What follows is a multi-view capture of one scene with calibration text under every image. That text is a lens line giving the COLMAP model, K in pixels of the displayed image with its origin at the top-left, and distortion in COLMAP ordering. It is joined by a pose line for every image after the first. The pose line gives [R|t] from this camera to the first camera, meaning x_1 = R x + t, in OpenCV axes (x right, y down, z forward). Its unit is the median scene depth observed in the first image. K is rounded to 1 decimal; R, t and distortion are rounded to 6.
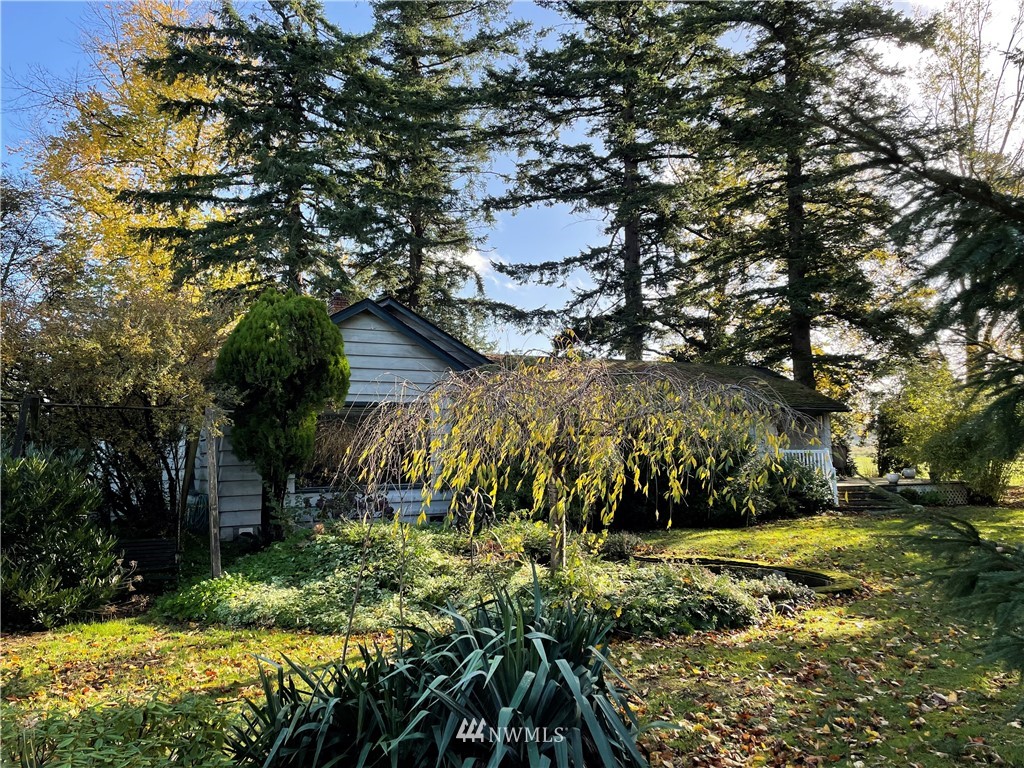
lens RADIAL K [[775.5, 0, 507.8], [0, 775.5, 383.8], [0, 0, 1]] dist [0.028116, -0.013554]
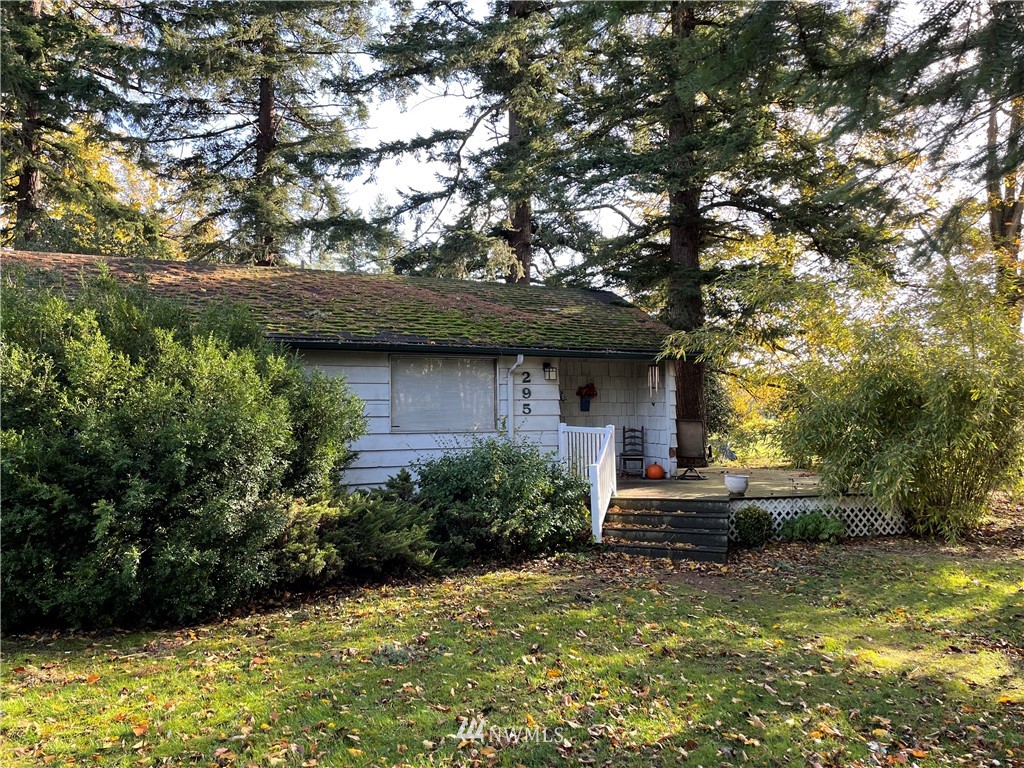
lens RADIAL K [[775.5, 0, 515.3], [0, 775.5, 387.9], [0, 0, 1]] dist [0.028116, -0.013554]
pose [[0.995513, 0.007651, -0.094320, 0.250955], [-0.002635, 0.998580, 0.053198, 0.019106], [0.094593, -0.052711, 0.994120, 0.299217]]
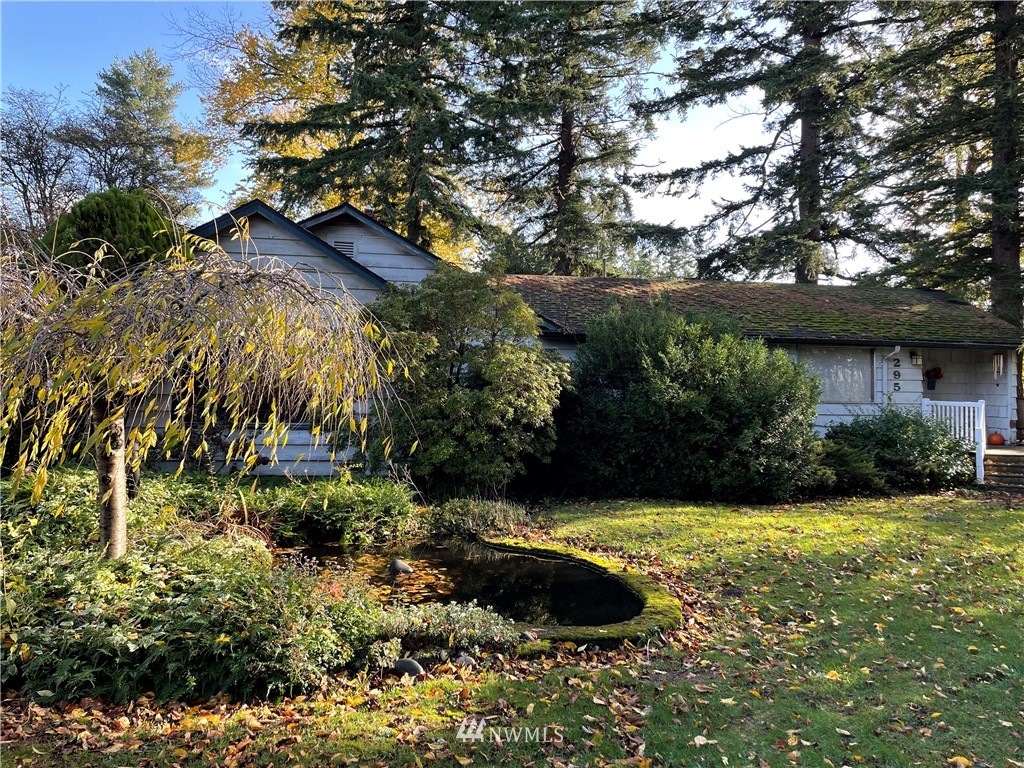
lens RADIAL K [[775.5, 0, 508.3], [0, 775.5, 381.4], [0, 0, 1]] dist [0.028116, -0.013554]
pose [[0.941139, 0.025926, -0.337024, 0.159096], [-0.001153, 0.997295, 0.073497, 0.009937], [0.338017, -0.068783, 0.938623, 0.129640]]
